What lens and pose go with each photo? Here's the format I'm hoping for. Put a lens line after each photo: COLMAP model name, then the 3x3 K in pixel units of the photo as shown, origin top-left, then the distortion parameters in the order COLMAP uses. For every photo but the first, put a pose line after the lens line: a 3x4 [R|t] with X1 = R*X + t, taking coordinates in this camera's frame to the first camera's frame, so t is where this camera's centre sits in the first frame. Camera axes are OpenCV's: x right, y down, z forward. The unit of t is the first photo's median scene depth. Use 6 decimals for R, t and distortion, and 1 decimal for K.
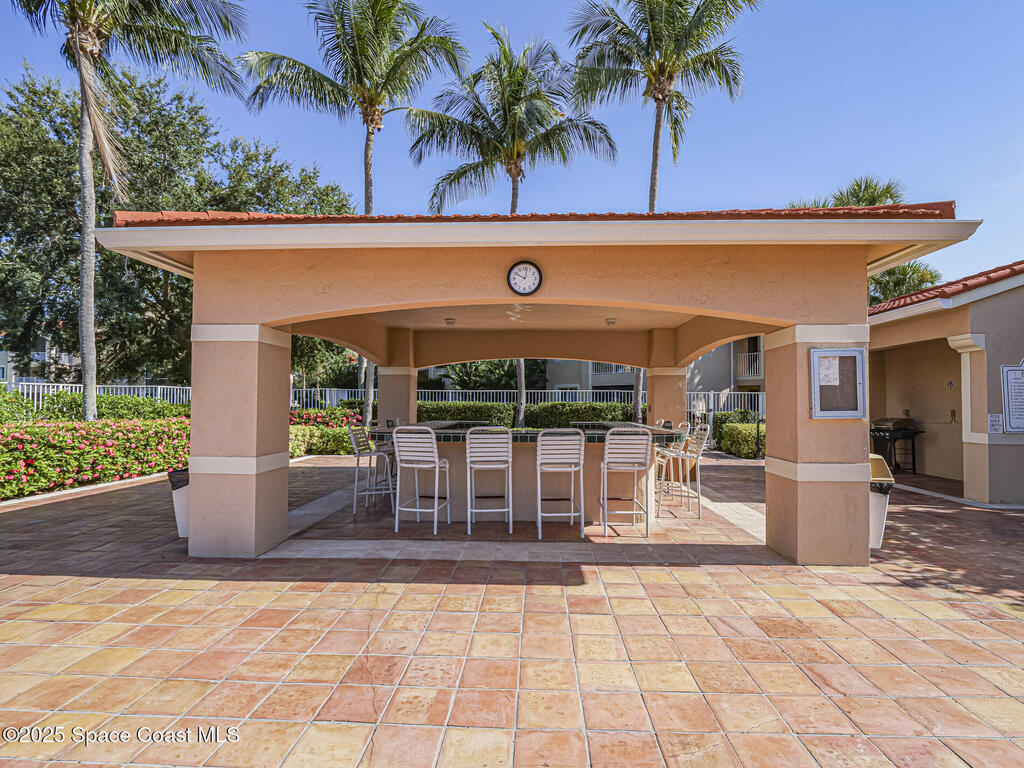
lens RADIAL K [[501.8, 0, 512.2], [0, 501.8, 387.3], [0, 0, 1]] dist [0.001145, -0.000114]
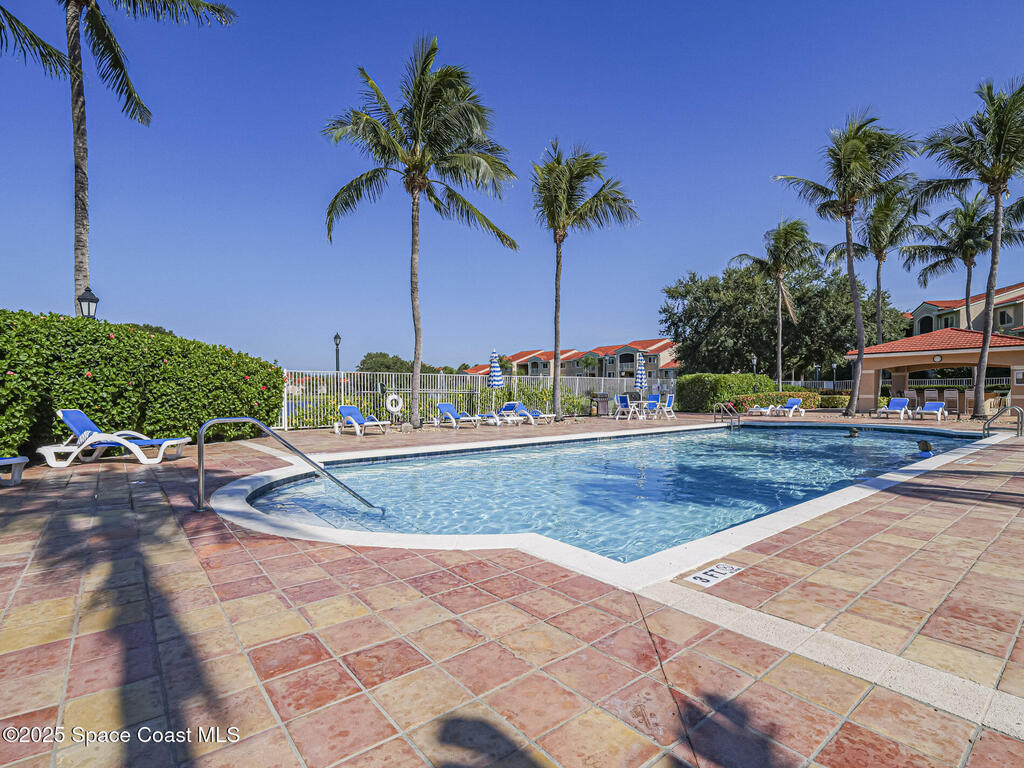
lens RADIAL K [[501.8, 0, 515.3], [0, 501.8, 391.2], [0, 0, 1]] dist [0.001145, -0.000114]
pose [[0.663879, -0.011598, -0.747750, 0.295294], [0.041577, 0.998906, 0.021420, -0.052526], [0.746683, -0.045309, 0.663635, -1.671574]]
